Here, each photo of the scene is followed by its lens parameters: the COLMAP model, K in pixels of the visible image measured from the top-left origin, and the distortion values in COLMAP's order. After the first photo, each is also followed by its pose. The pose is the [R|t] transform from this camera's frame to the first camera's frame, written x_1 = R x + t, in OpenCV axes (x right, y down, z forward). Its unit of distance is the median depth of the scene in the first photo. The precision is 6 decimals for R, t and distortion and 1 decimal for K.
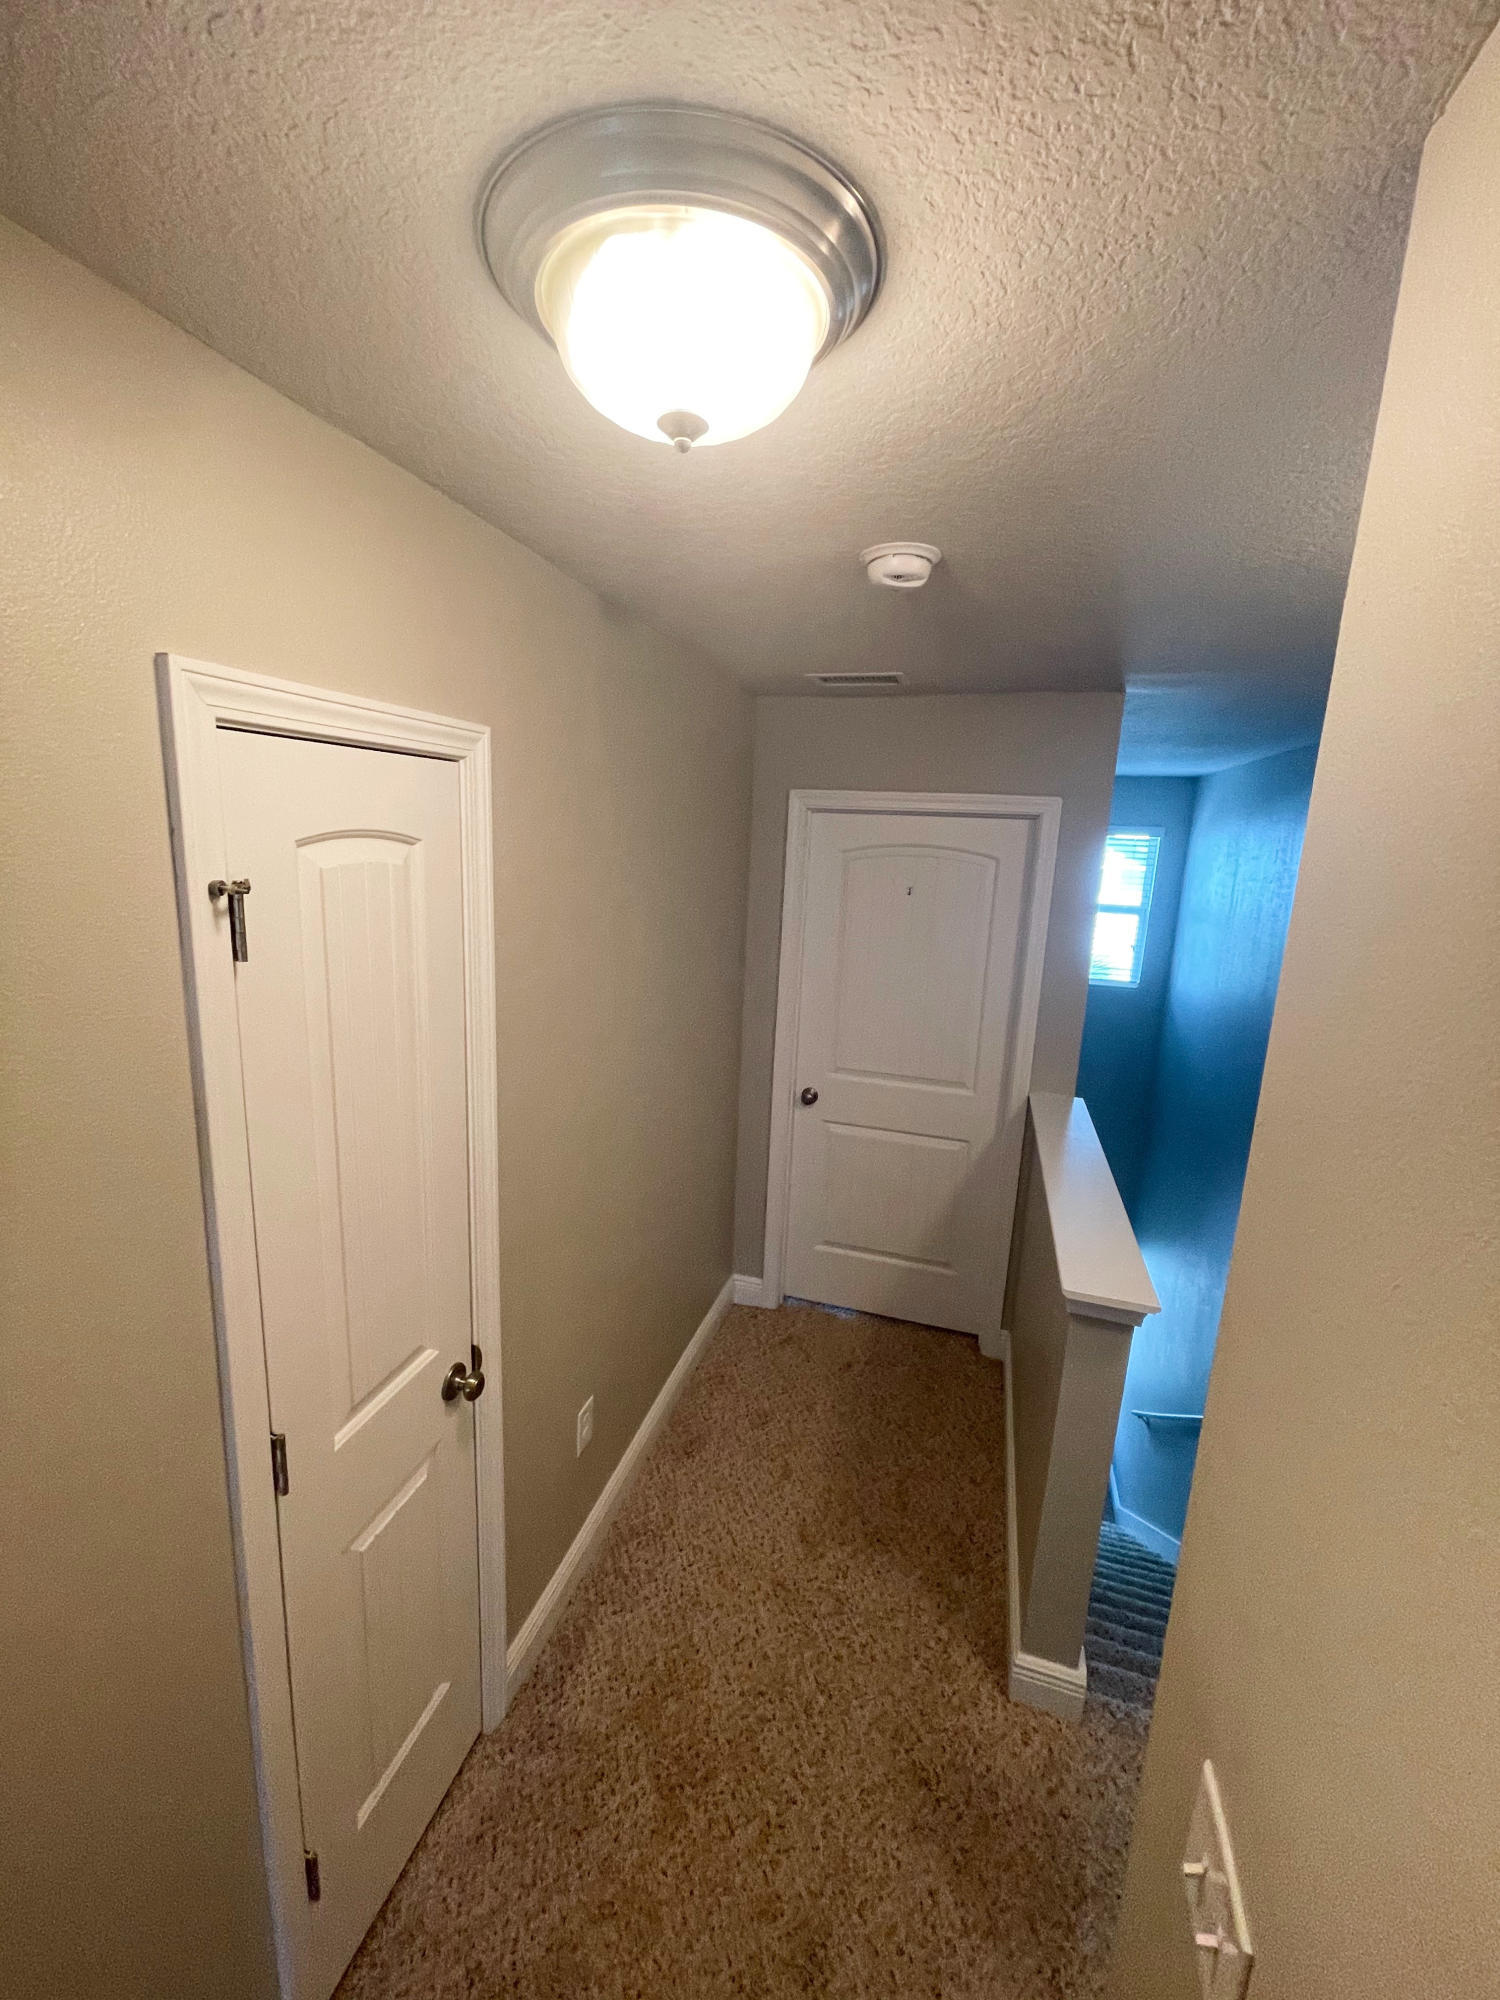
lens RADIAL K [[808.5, 0, 751.6], [0, 808.5, 989.1], [0, 0, 1]] dist [0.001381, 0.000408]
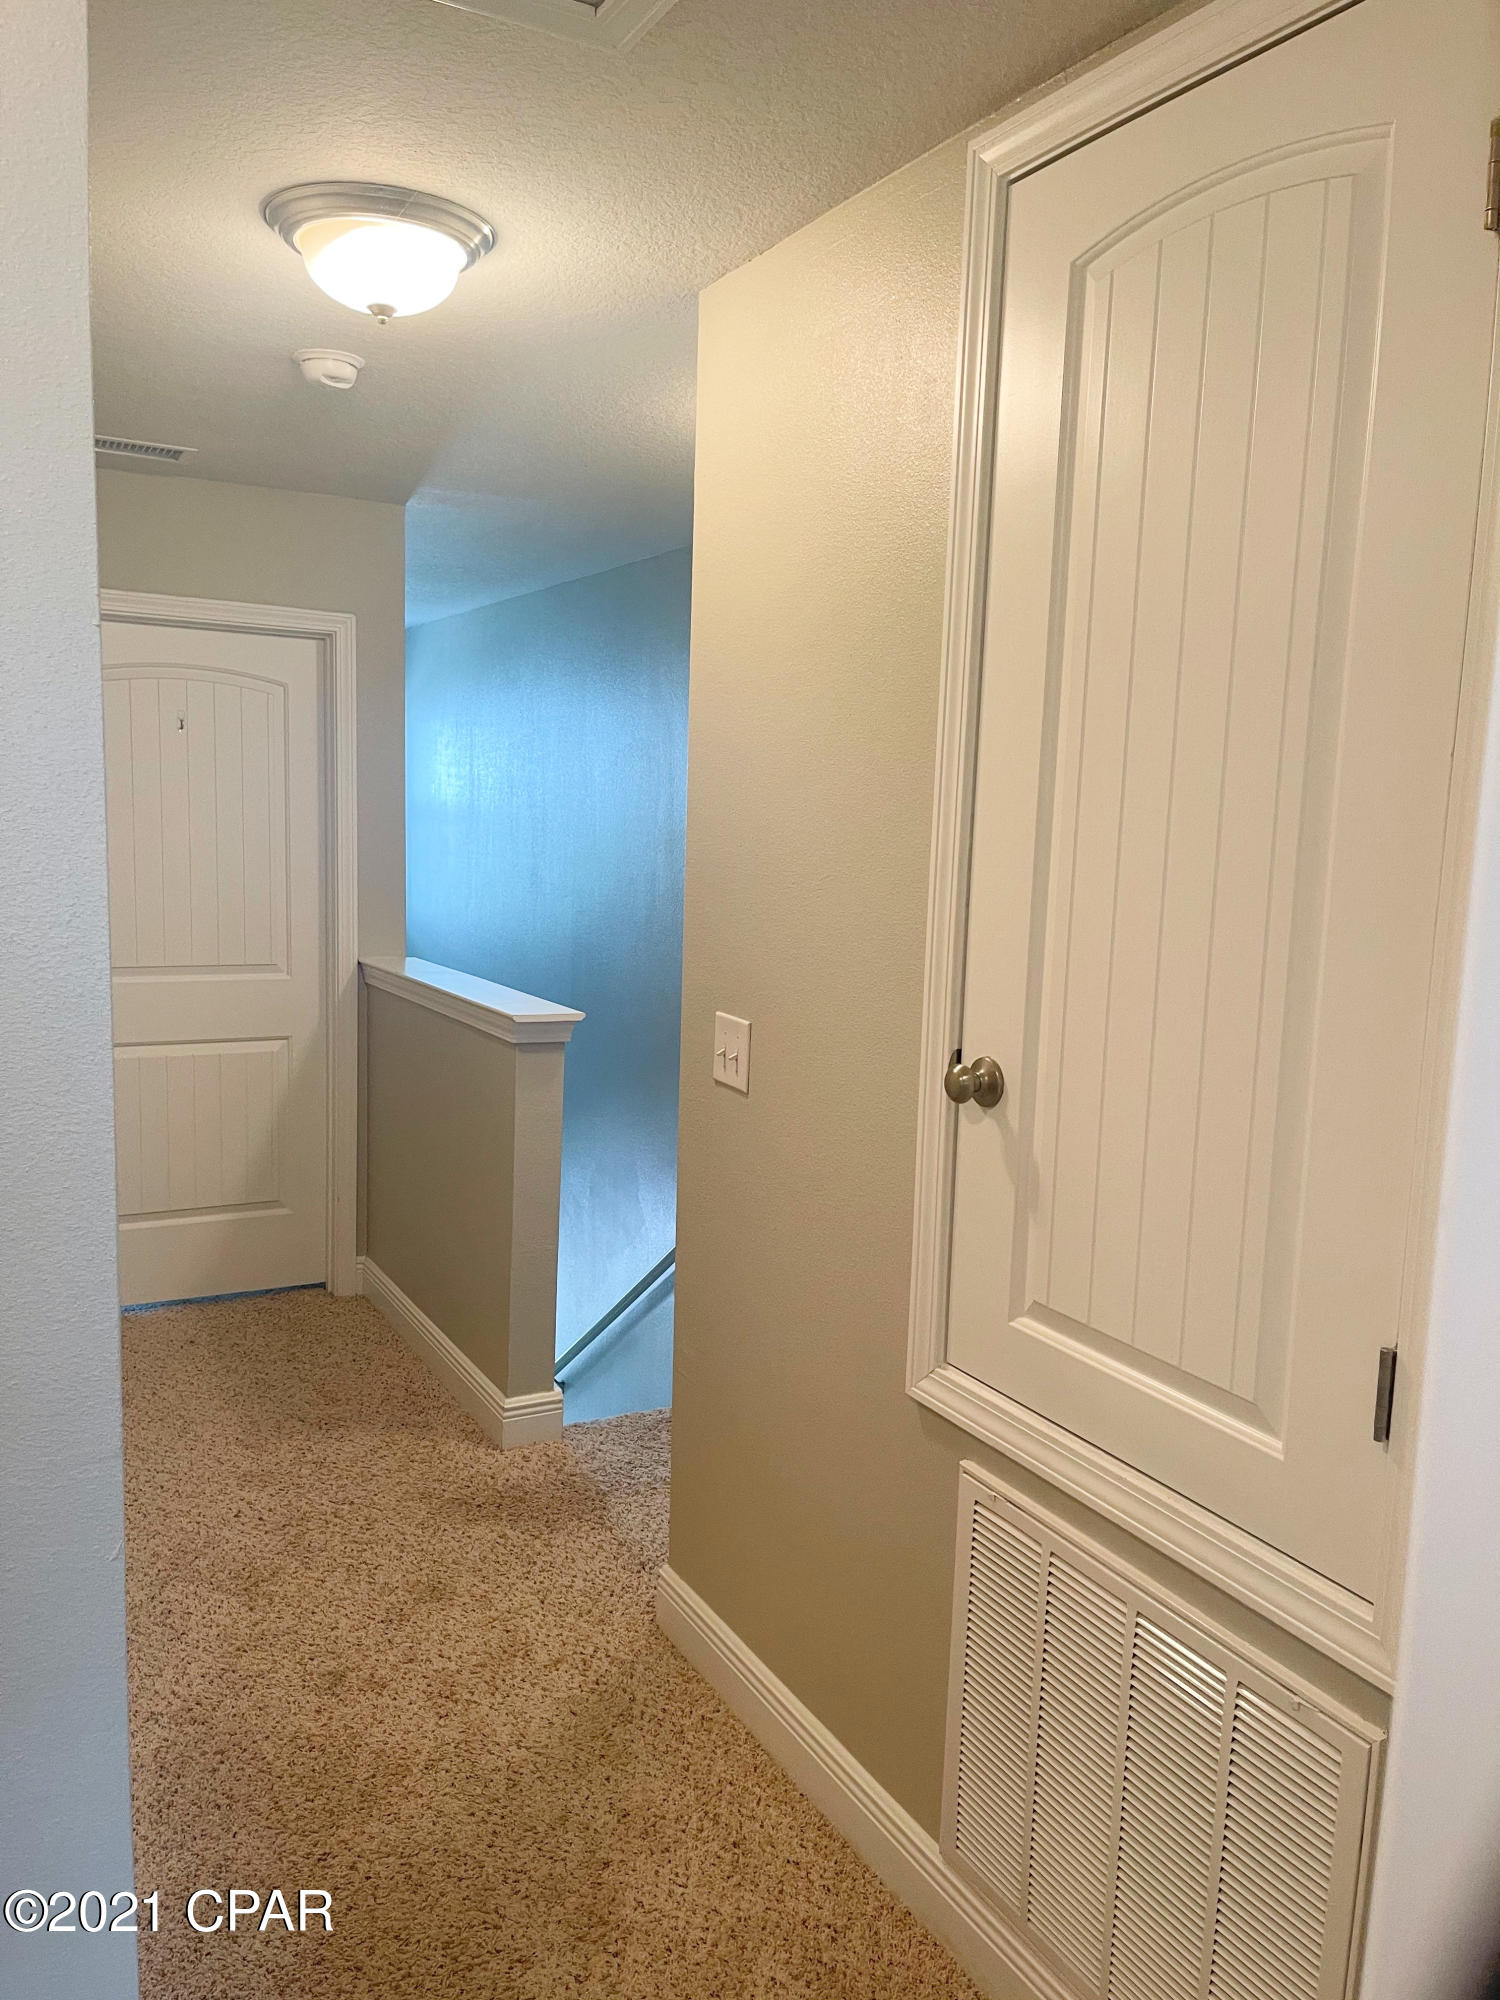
lens RADIAL K [[1507.4, 0, 752.6], [0, 1507.4, 1002.0], [0, 0, 1]] dist [-0.075203, -0.001296]
pose [[0.708224, -0.103535, 0.698355, -0.470530], [0.120855, 0.992366, 0.024561, 0.185938], [-0.695567, 0.067005, 0.715330, -0.408862]]
